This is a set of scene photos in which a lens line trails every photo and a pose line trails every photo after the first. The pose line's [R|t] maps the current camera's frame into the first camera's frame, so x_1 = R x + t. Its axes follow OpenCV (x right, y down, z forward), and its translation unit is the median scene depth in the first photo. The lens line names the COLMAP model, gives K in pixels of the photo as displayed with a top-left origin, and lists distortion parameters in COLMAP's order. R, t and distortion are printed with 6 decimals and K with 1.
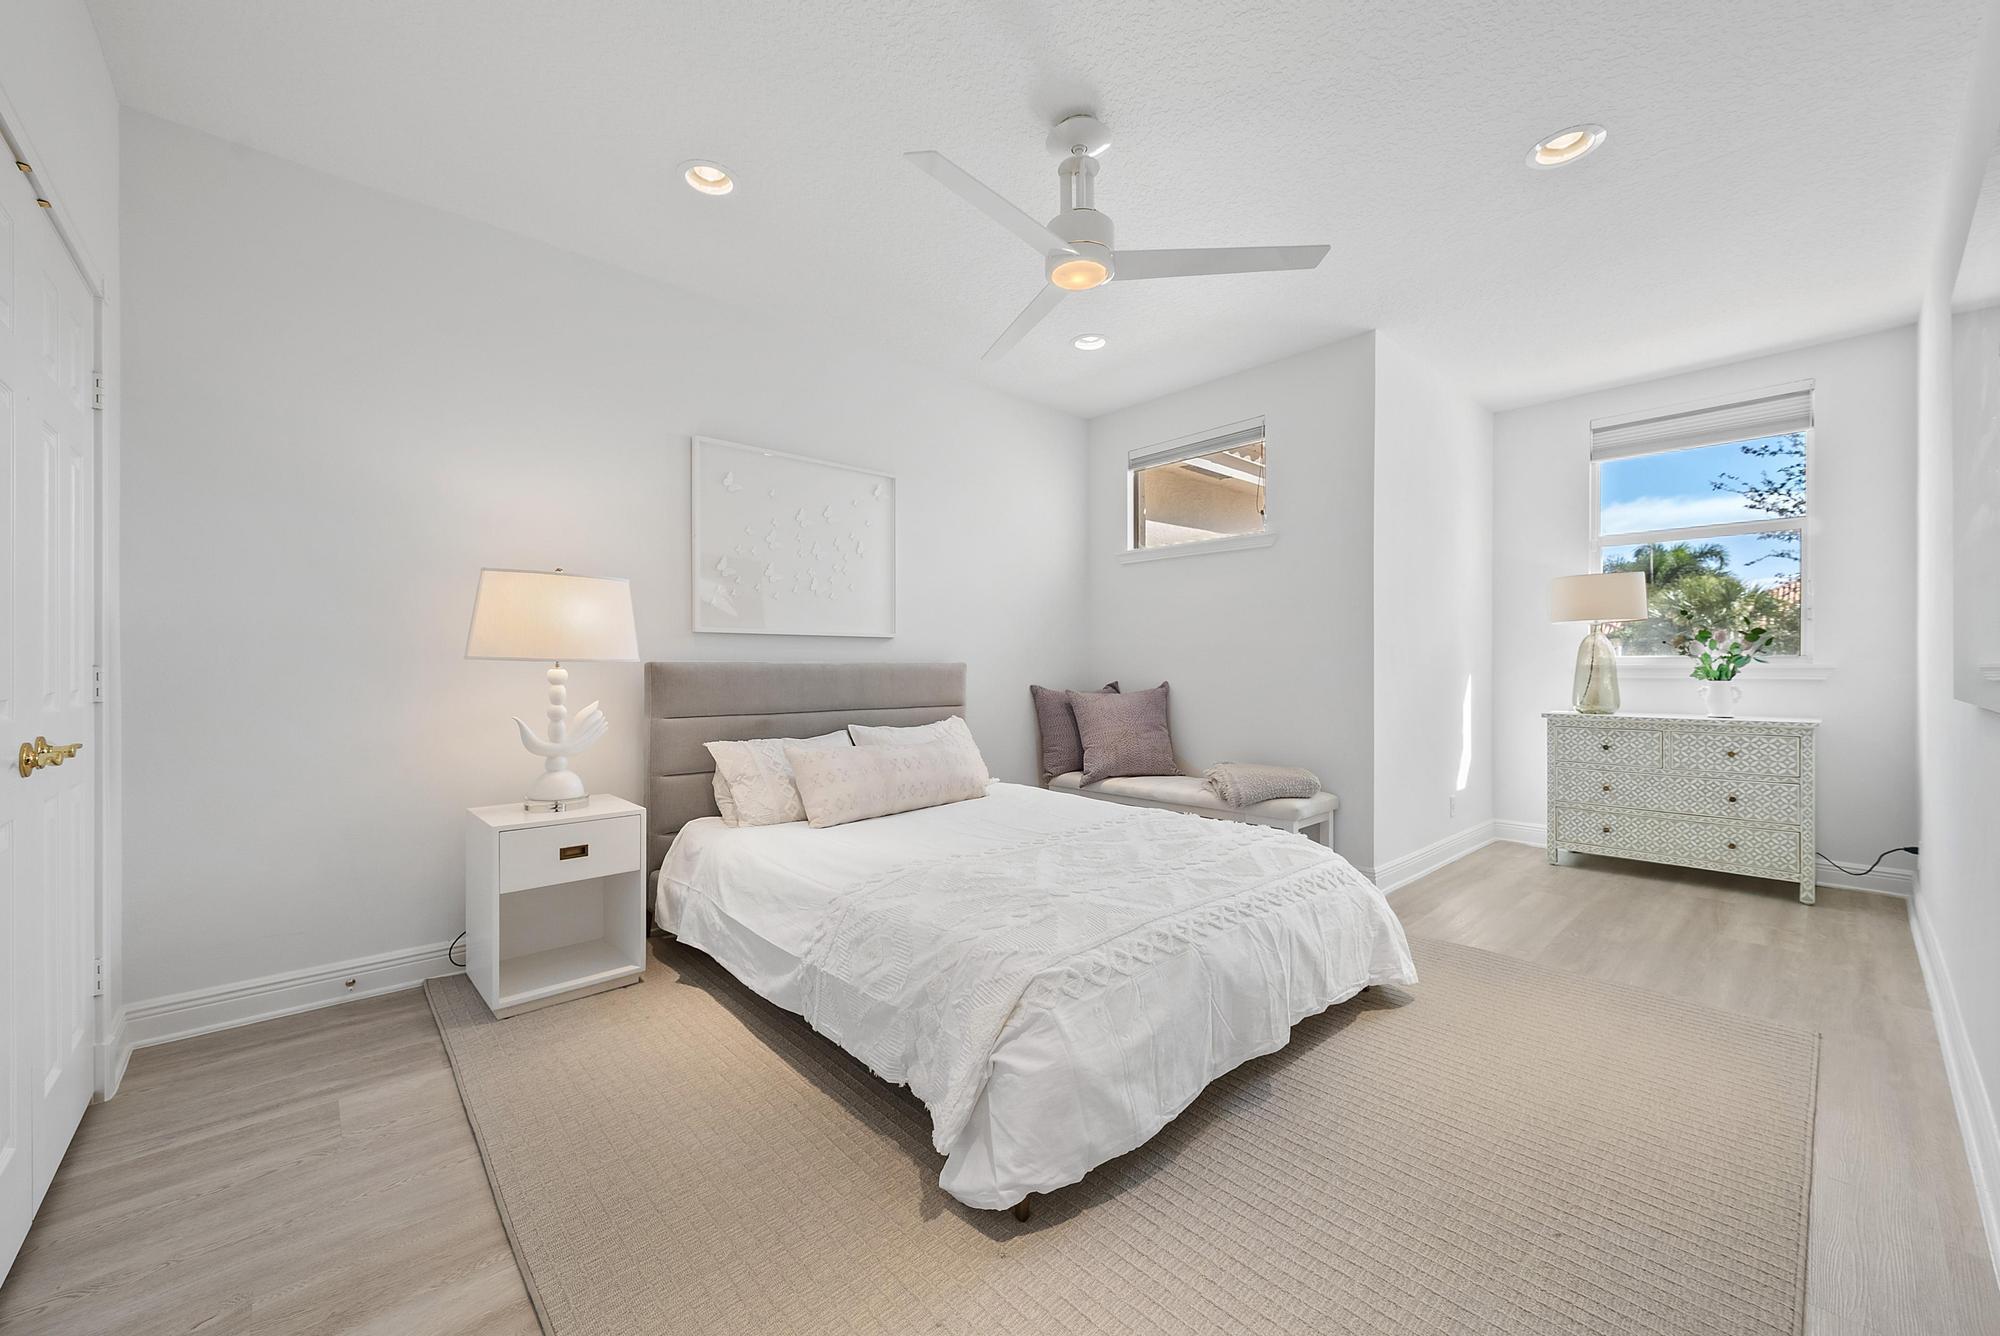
lens RADIAL K [[770.9, 0, 996.7], [0, 770.9, 671.7], [0, 0, 1]] dist [0.002266, 0.000191]
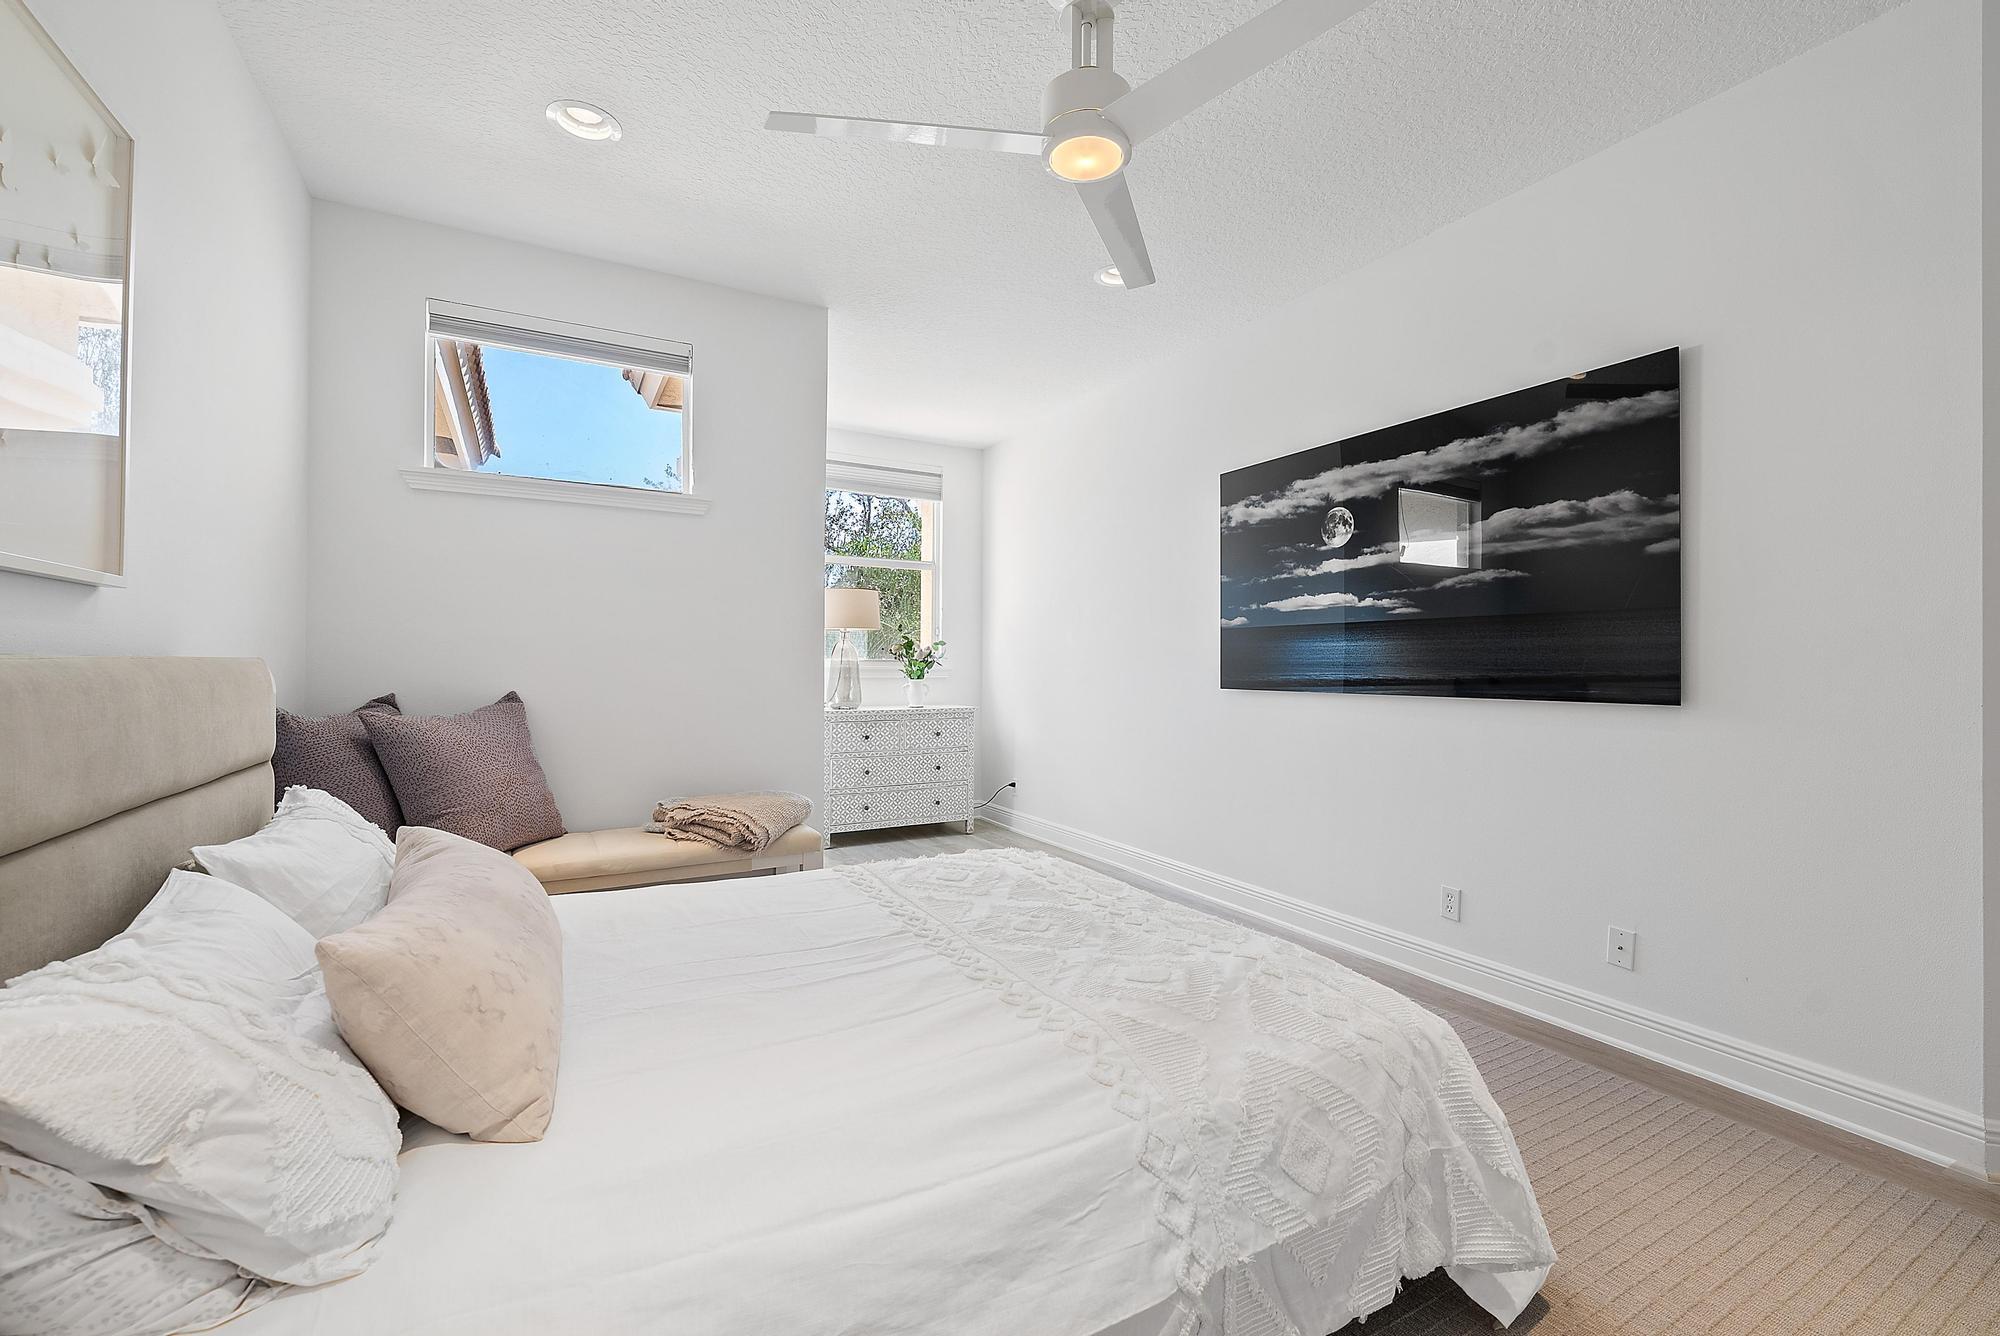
lens RADIAL K [[844.4, 0, 998.7], [0, 844.4, 663.2], [0, 0, 1]] dist [-0.003889, -0.000333]
pose [[0.226758, 0.005336, 0.973936, -0.418408], [-0.001001, 0.999986, -0.005246, -0.007967], [-0.973951, 0.000215, 0.226760, 0.523463]]
